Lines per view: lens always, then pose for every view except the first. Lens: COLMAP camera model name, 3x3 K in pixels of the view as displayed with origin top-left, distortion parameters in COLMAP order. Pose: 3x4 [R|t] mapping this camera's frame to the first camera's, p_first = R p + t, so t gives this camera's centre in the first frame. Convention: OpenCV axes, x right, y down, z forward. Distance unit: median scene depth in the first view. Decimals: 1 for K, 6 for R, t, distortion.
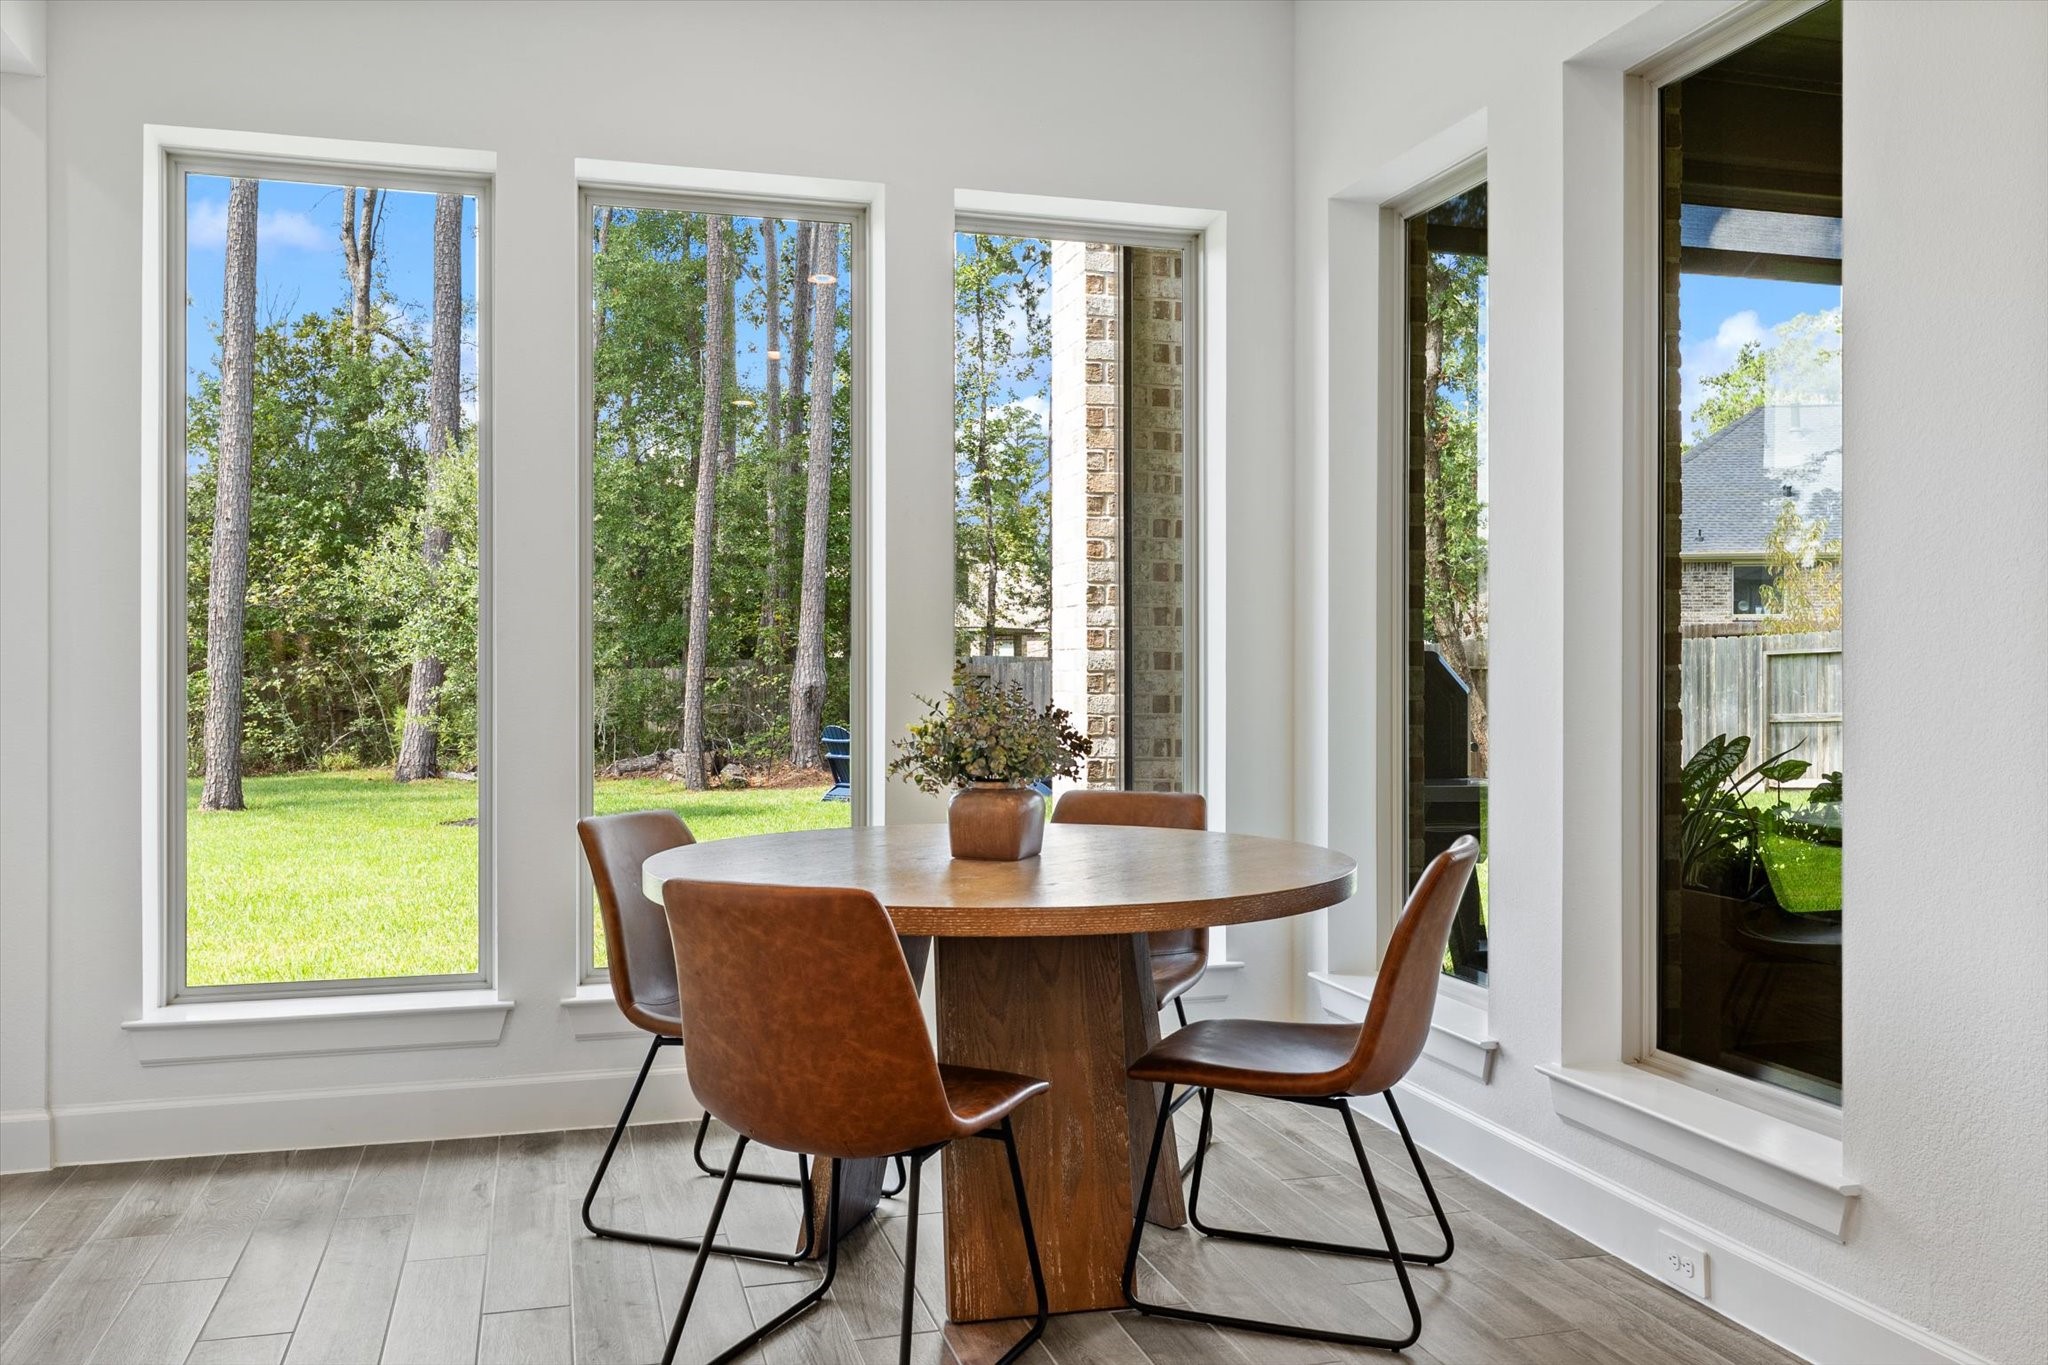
lens RADIAL K [[1652.4, 0, 1023.7], [0, 1652.4, 680.7], [0, 0, 1]] dist [0.001586, 0.000427]
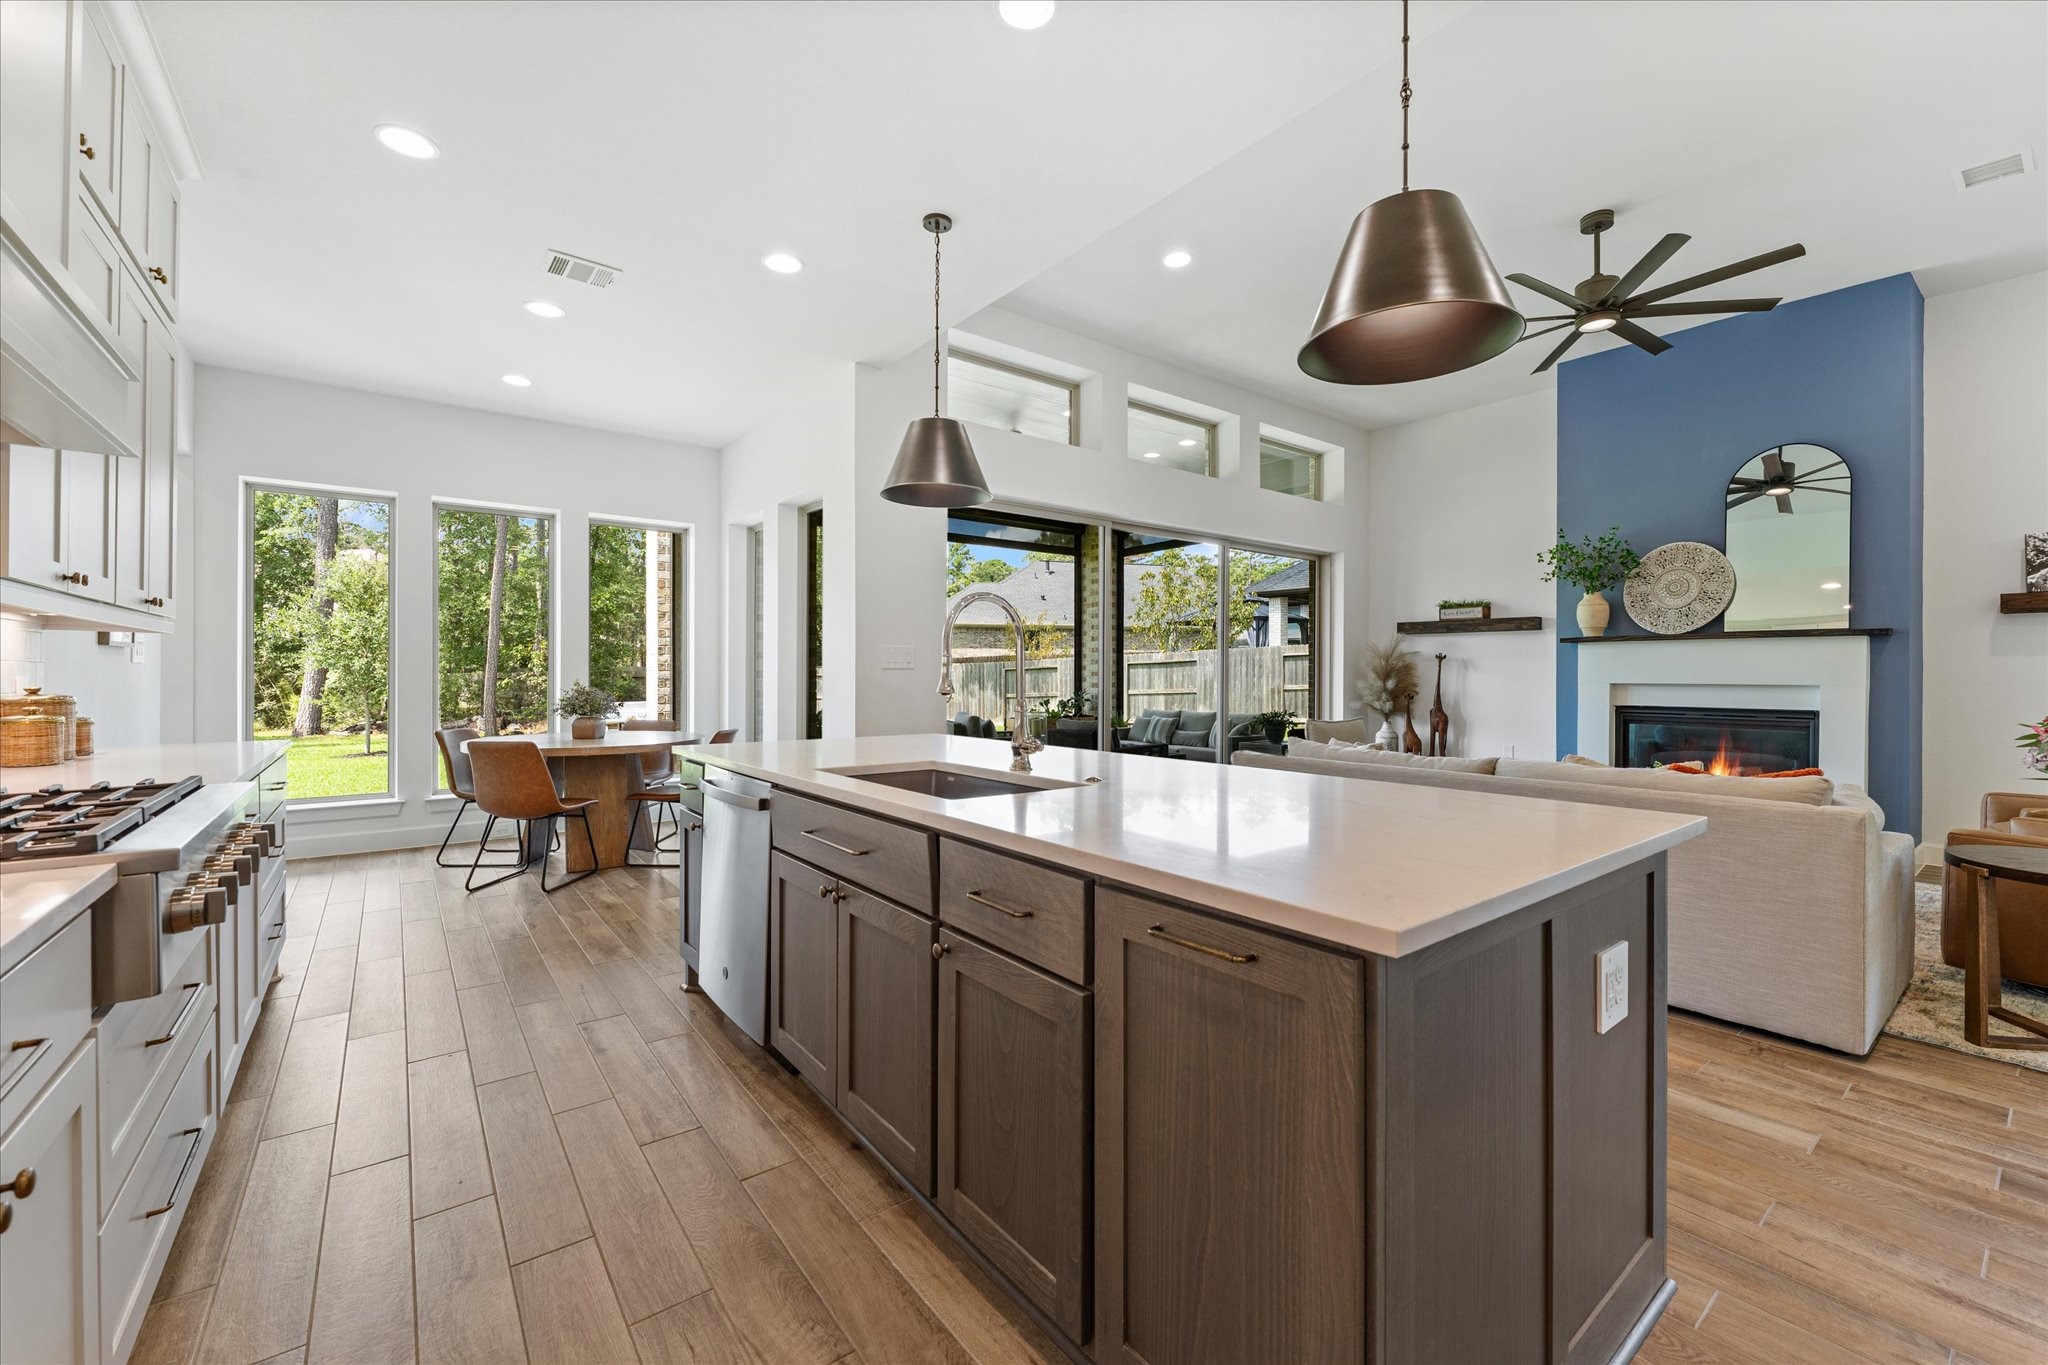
lens RADIAL K [[818.5, 0, 1023.5], [0, 818.5, 675.8], [0, 0, 1]] dist [0.000130, 0.000082]
pose [[0.929335, 0.001496, 0.369235, 0.033693], [-0.000163, 0.999993, -0.003641, -0.002097], [-0.369238, 0.003324, 0.929329, -0.149564]]
